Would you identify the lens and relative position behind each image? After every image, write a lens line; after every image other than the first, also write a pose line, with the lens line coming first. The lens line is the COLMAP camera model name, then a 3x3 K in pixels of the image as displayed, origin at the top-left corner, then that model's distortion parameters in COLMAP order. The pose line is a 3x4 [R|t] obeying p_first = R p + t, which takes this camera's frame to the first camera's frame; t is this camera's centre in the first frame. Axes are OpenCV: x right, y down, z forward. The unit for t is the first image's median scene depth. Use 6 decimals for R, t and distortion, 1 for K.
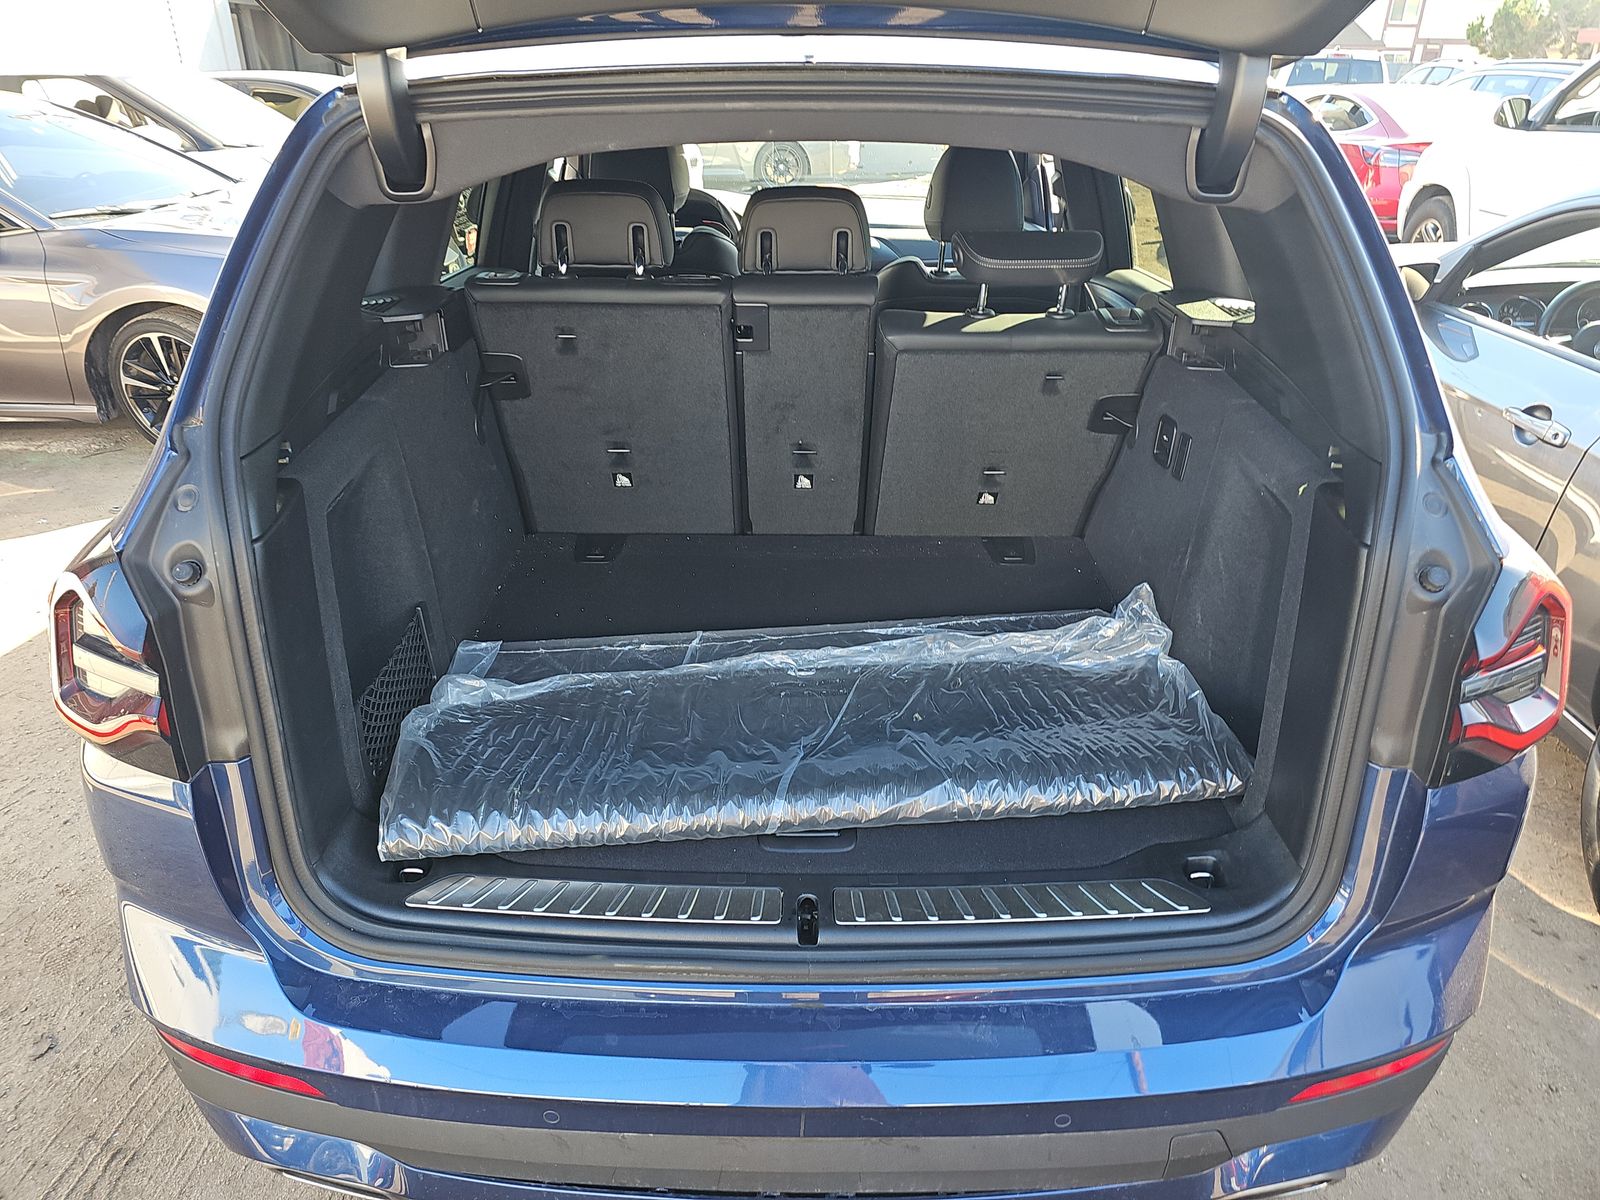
lens RADIAL K [[1050.0, 0, 814.9], [0, 1050.0, 583.4], [0, 0, 1]] dist [0.018711, -0.020102]
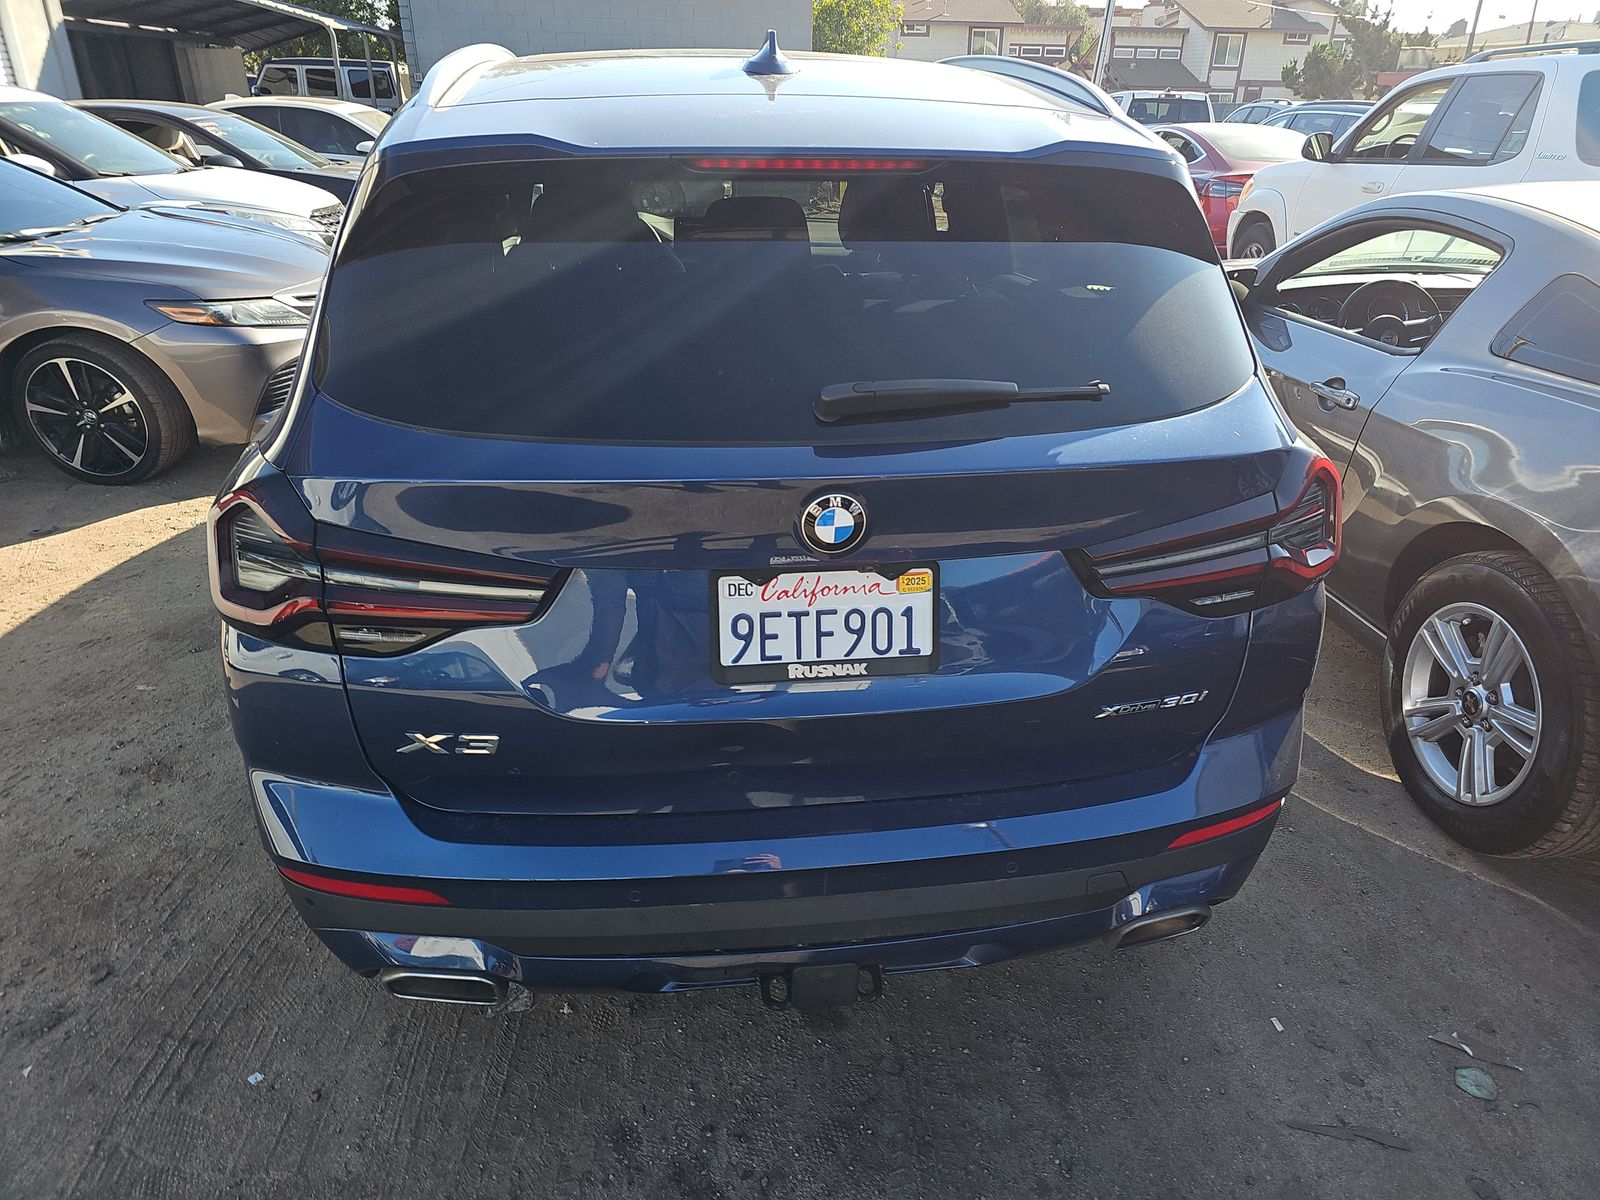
lens RADIAL K [[1050.0, 0, 820.9], [0, 1050.0, 619.9], [0, 0, 1]] dist [0.018711, -0.020102]
pose [[0.991497, -0.049578, 0.120317, -0.059638], [0.049508, 0.998767, 0.003573, 0.063011], [-0.120346, 0.002414, 0.992729, -0.121844]]
